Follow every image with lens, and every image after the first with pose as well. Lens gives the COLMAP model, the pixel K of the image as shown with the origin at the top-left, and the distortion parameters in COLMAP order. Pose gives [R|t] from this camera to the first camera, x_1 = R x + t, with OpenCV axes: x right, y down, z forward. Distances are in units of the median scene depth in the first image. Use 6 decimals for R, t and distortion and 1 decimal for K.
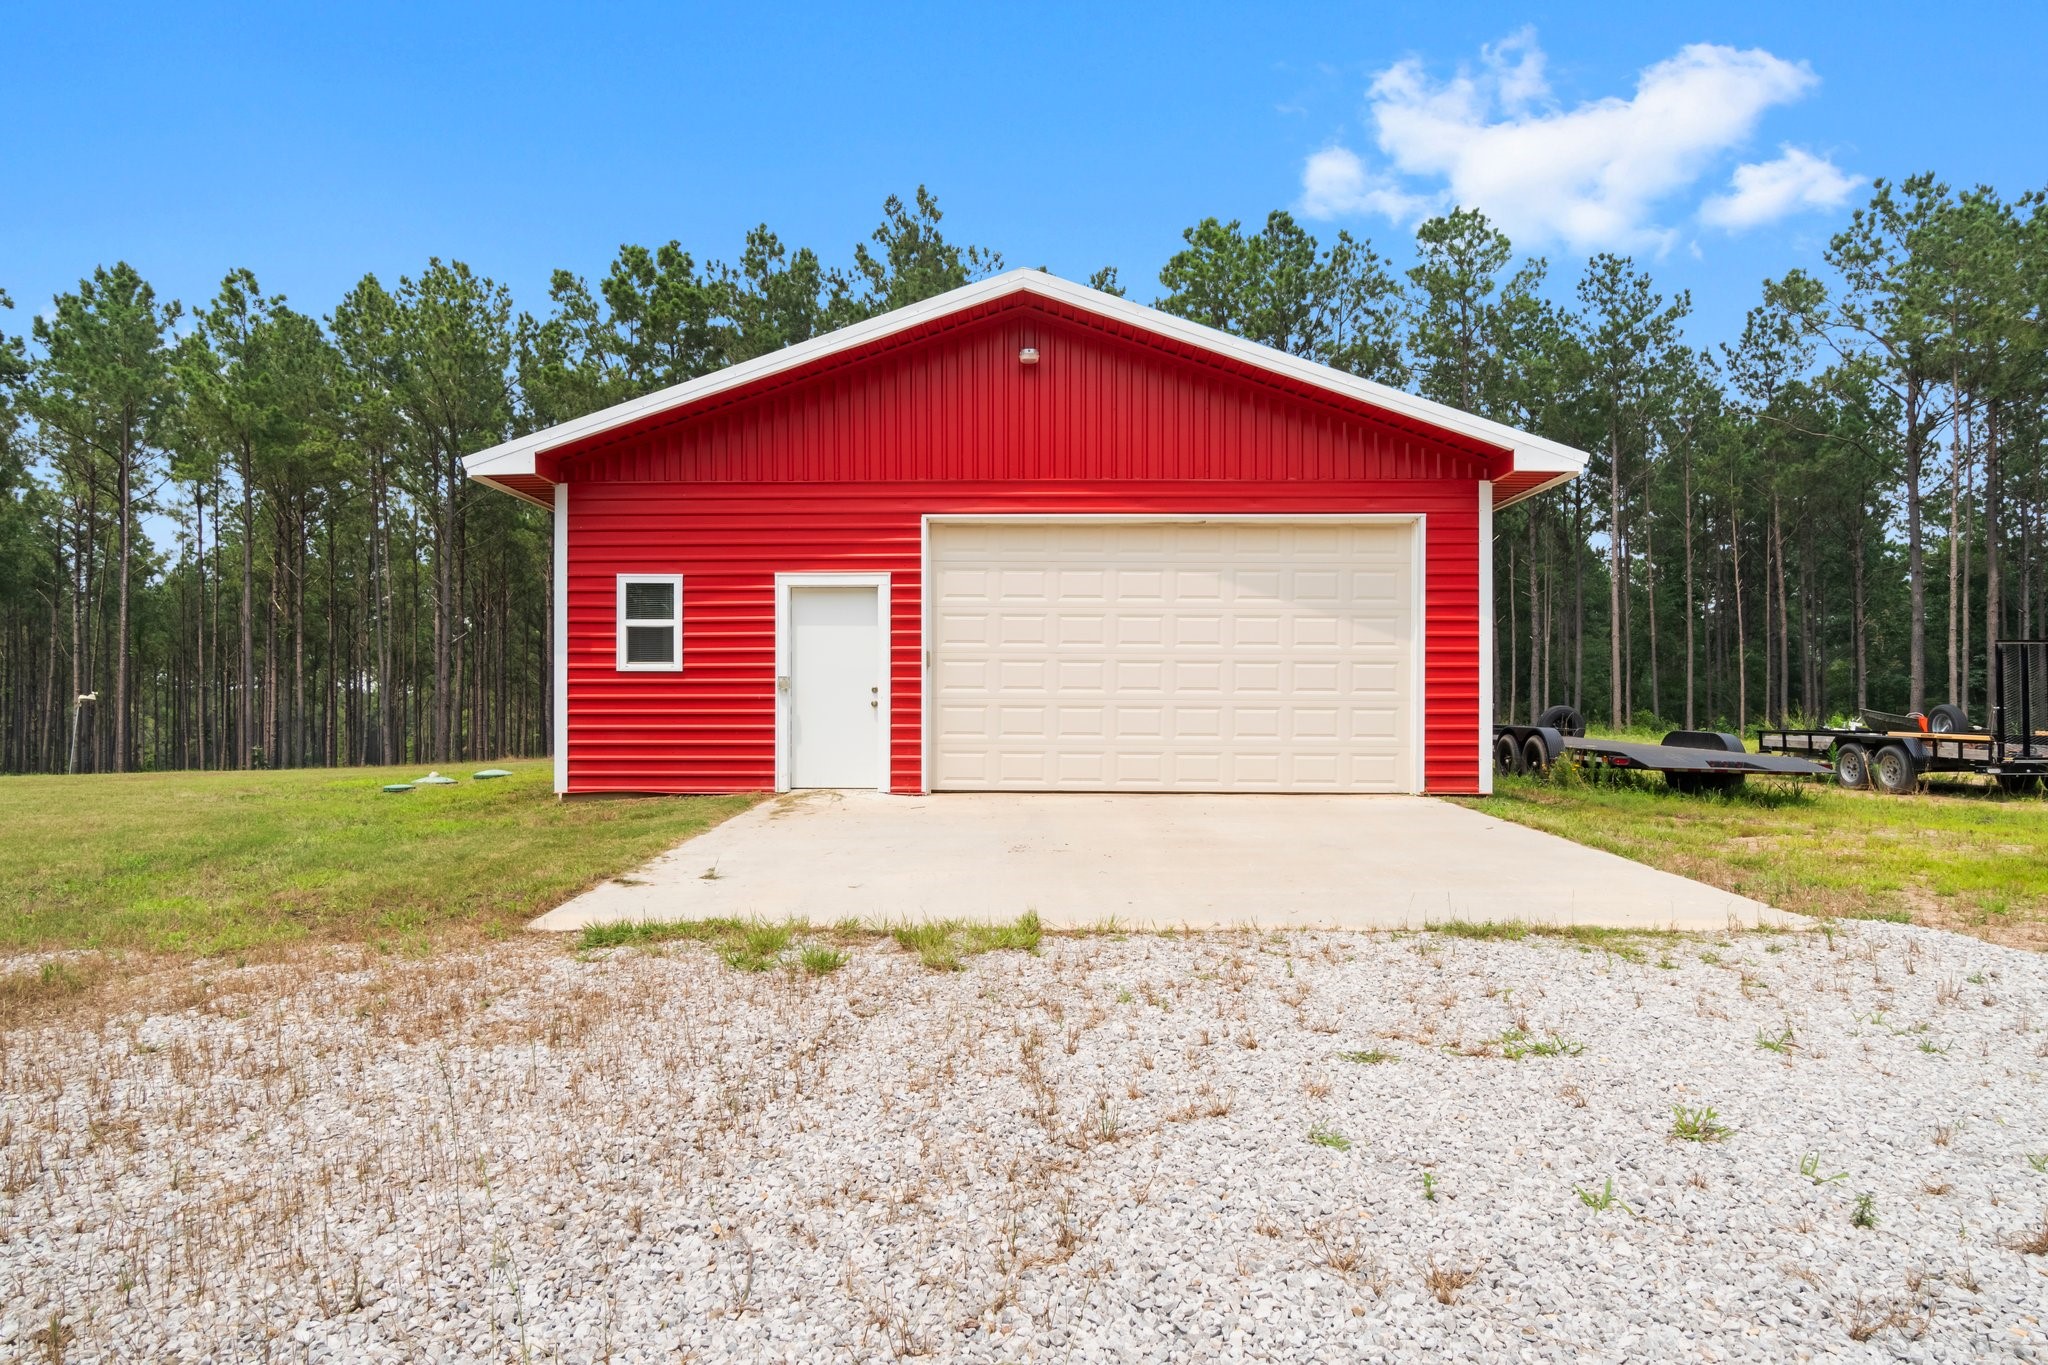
lens RADIAL K [[1331.9, 0, 1024.0], [0, 1331.9, 682.5], [0, 0, 1]] dist [-0.001340, -0.000237]
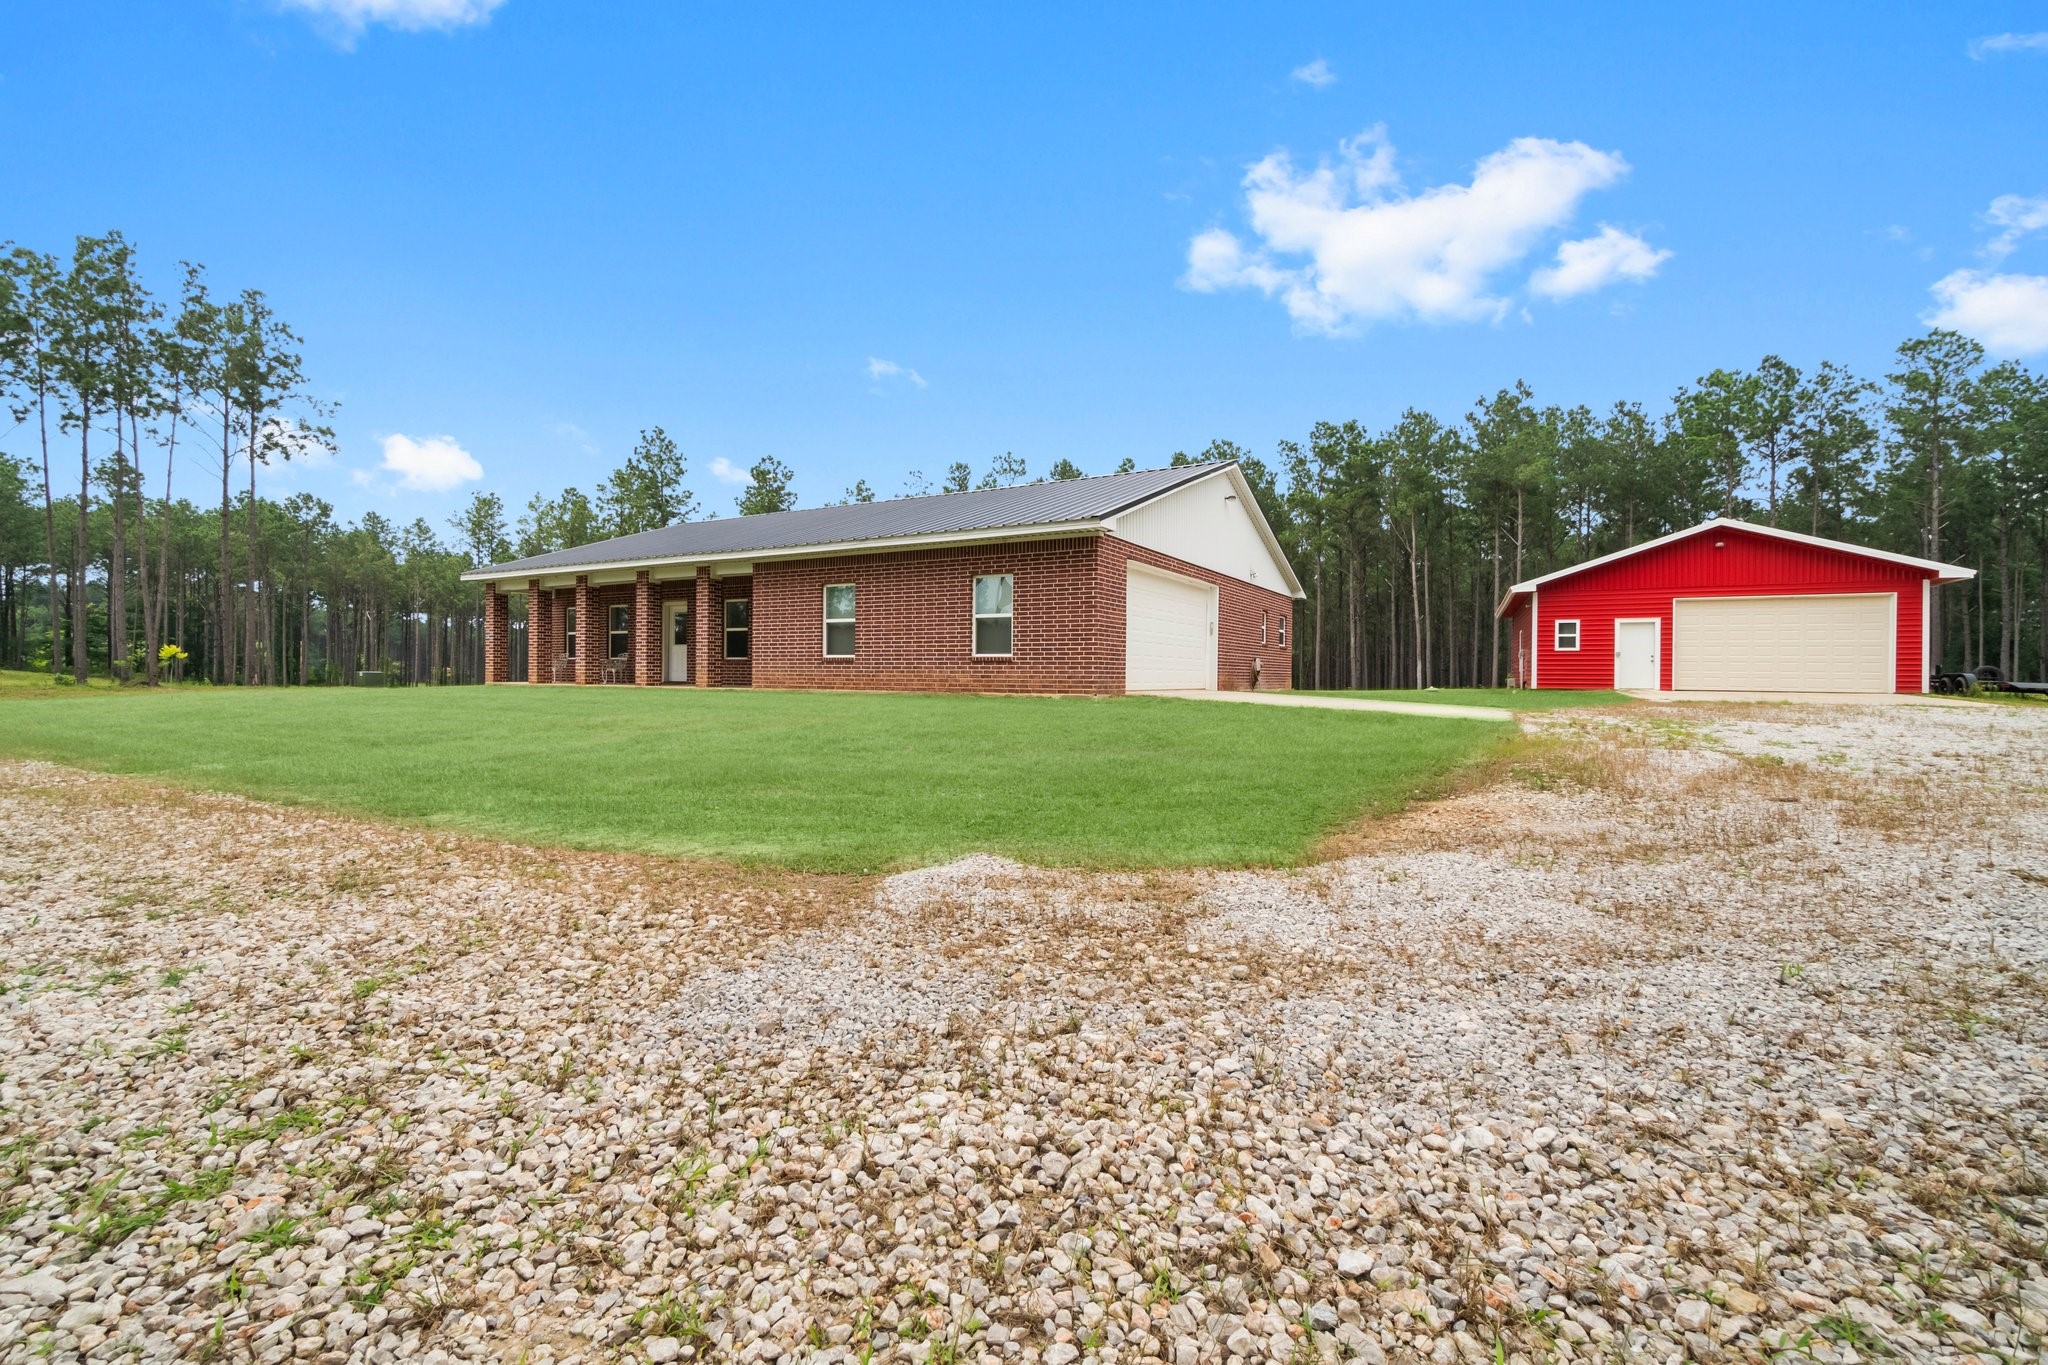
lens RADIAL K [[889.8, 0, 1011.4], [0, 889.8, 677.8], [0, 0, 1]] dist [-0.002716, -0.000298]
pose [[0.884268, 0.006385, -0.466936, -0.461473], [0.004153, 0.999759, 0.021537, 0.005114], [0.466961, -0.020984, 0.884029, -1.484585]]
